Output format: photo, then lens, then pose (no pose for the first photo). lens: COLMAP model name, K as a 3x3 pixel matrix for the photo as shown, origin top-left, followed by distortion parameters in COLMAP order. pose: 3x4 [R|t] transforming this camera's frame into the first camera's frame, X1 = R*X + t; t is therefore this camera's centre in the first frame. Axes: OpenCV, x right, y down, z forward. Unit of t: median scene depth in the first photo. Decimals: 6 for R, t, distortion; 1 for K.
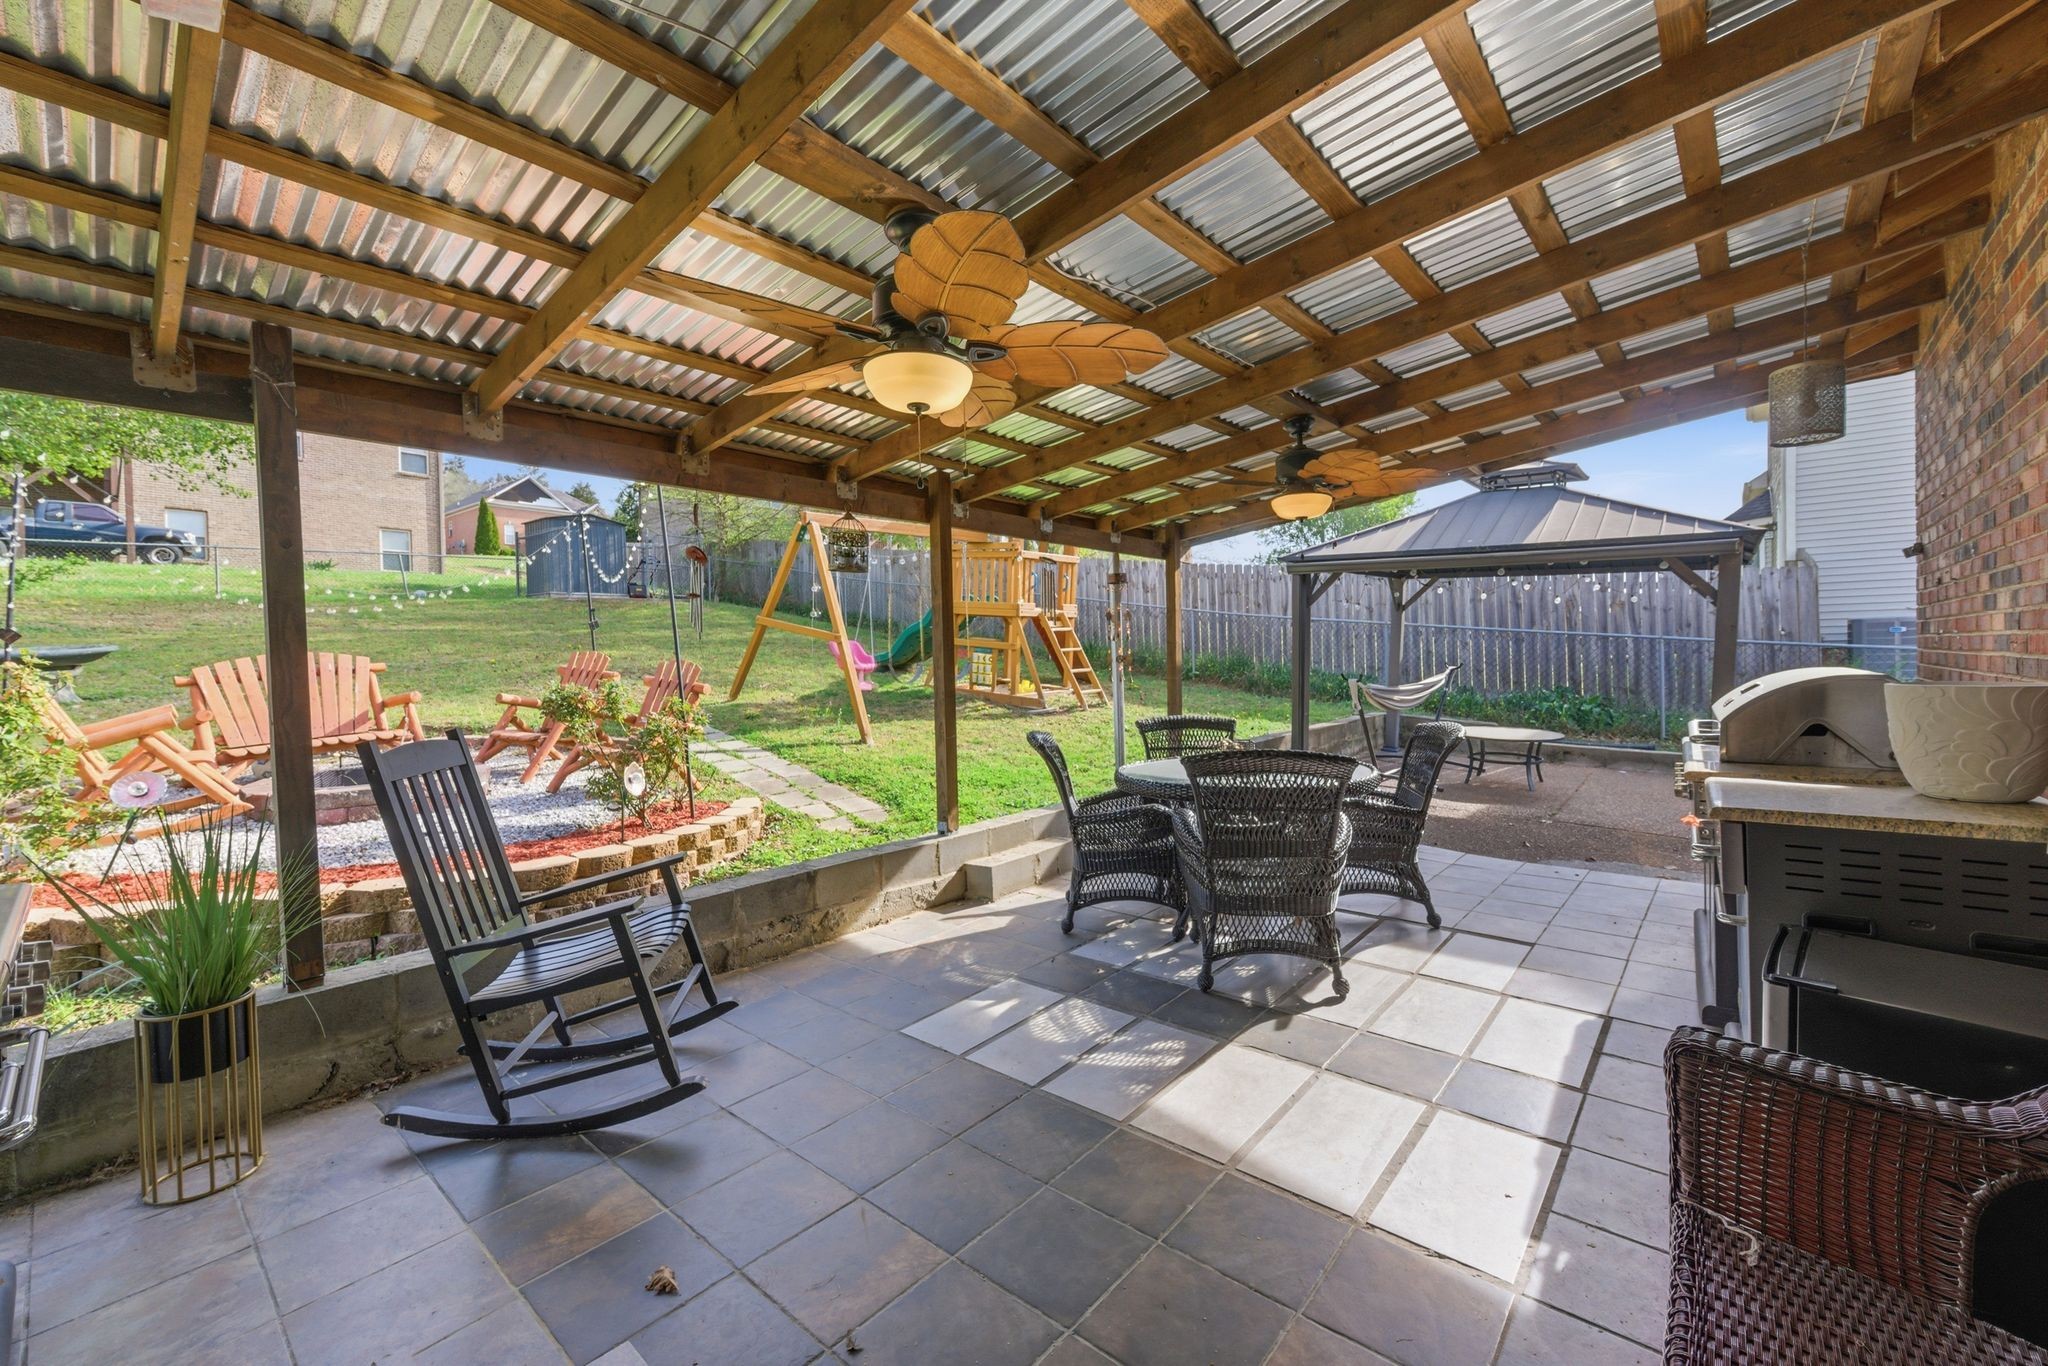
lens RADIAL K [[836.2, 0, 1026.6], [0, 836.2, 667.2], [0, 0, 1]] dist [-0.001791, -0.000737]
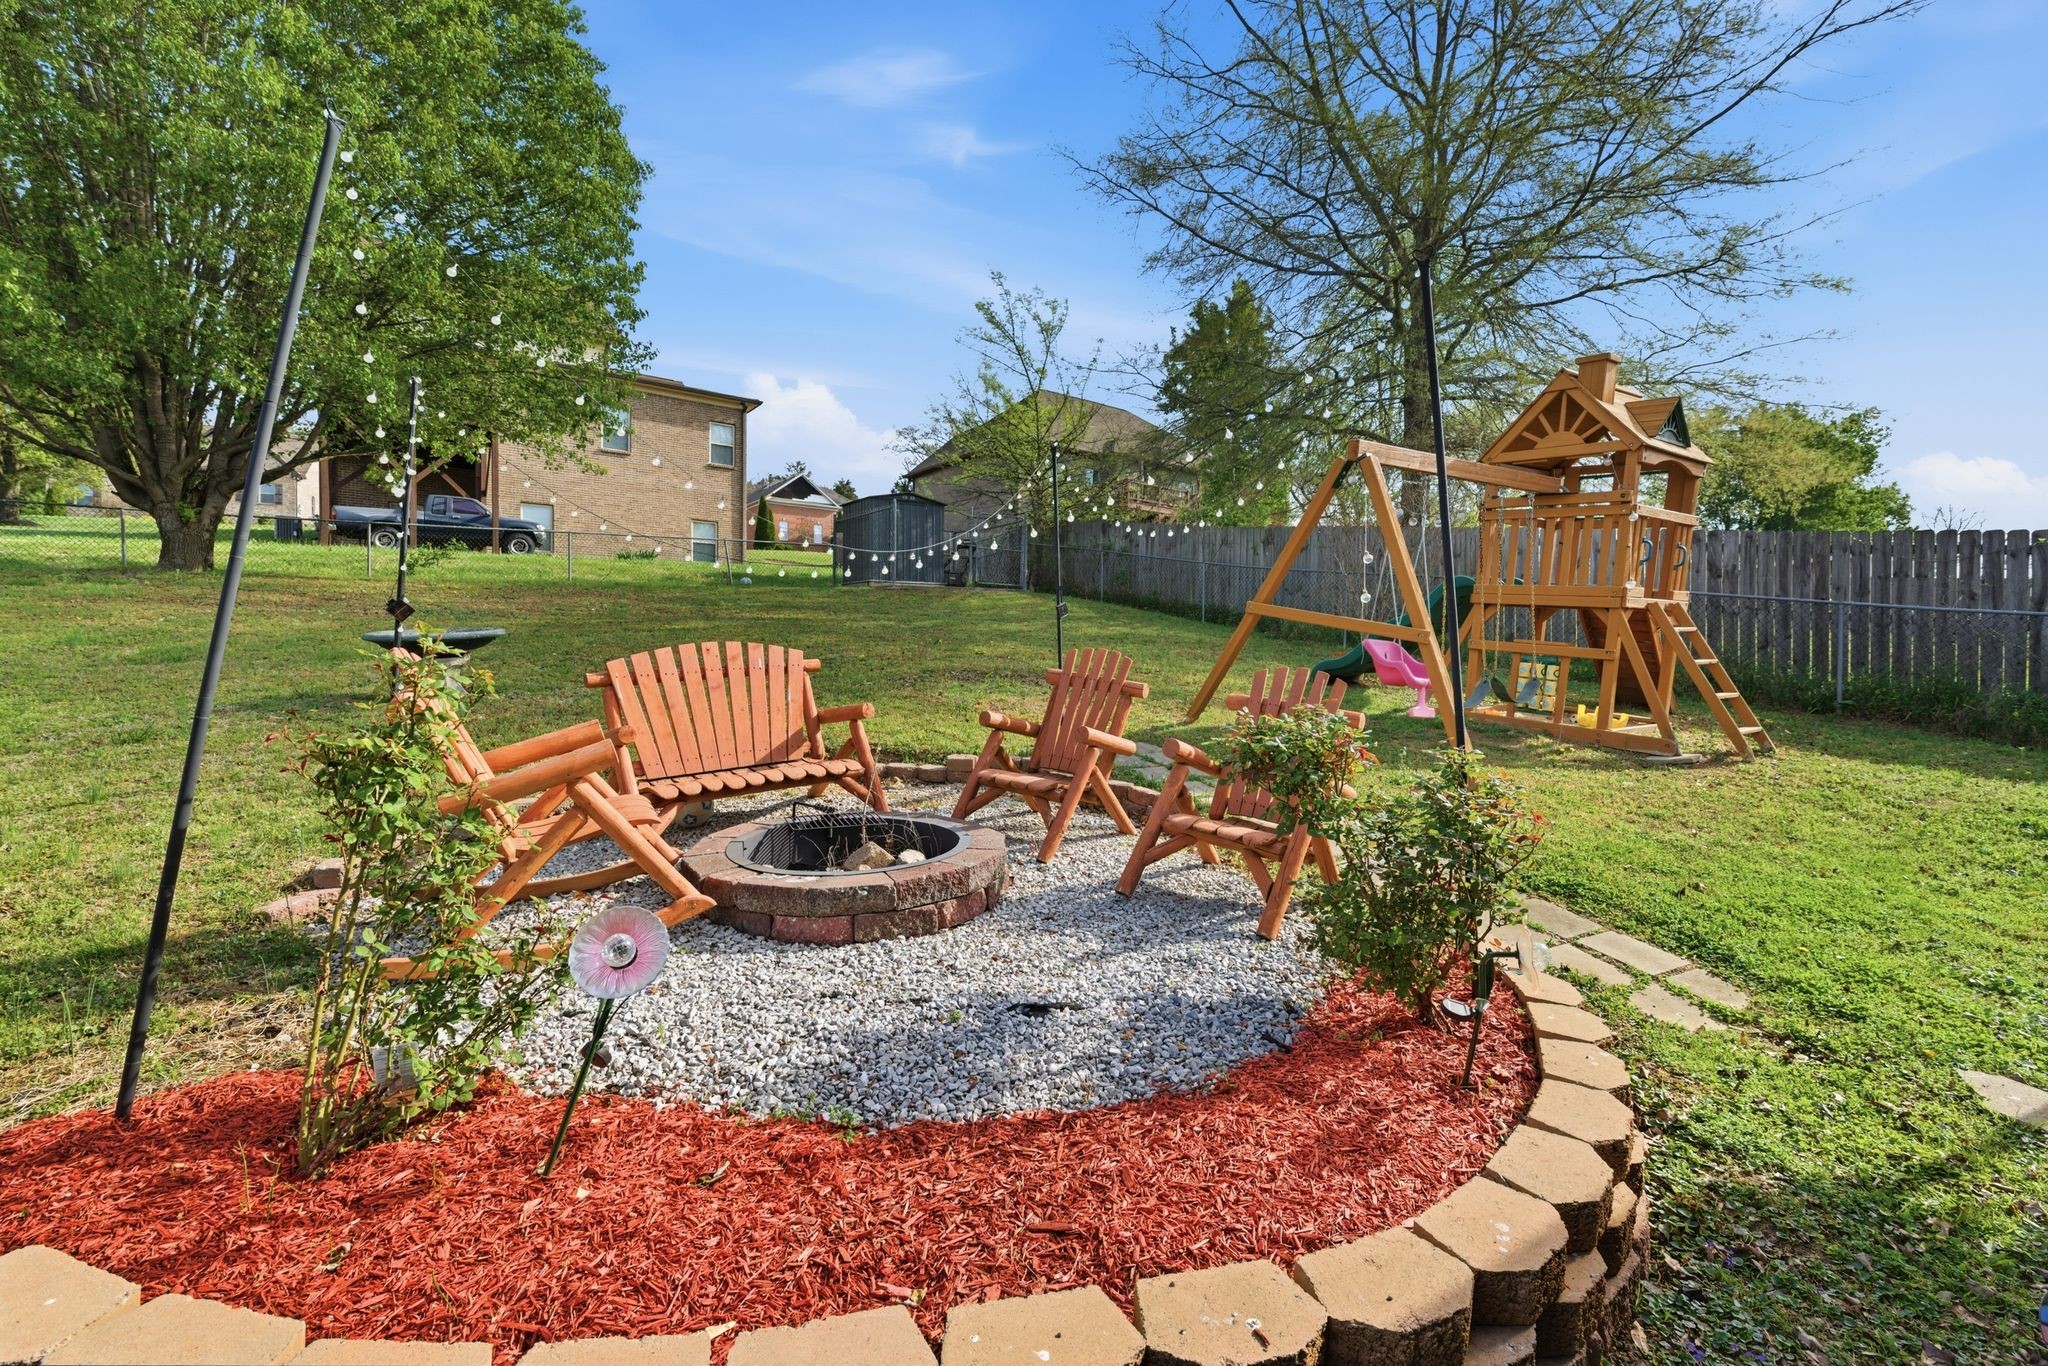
lens RADIAL K [[917.2, 0, 1029.4], [0, 917.2, 665.5], [0, 0, 1]] dist [0.010443, -0.003530]
pose [[0.958850, 0.027470, -0.282582, -0.387569], [-0.029175, 0.999573, -0.001827, -0.003500], [0.282411, 0.009996, 0.959242, 0.318526]]
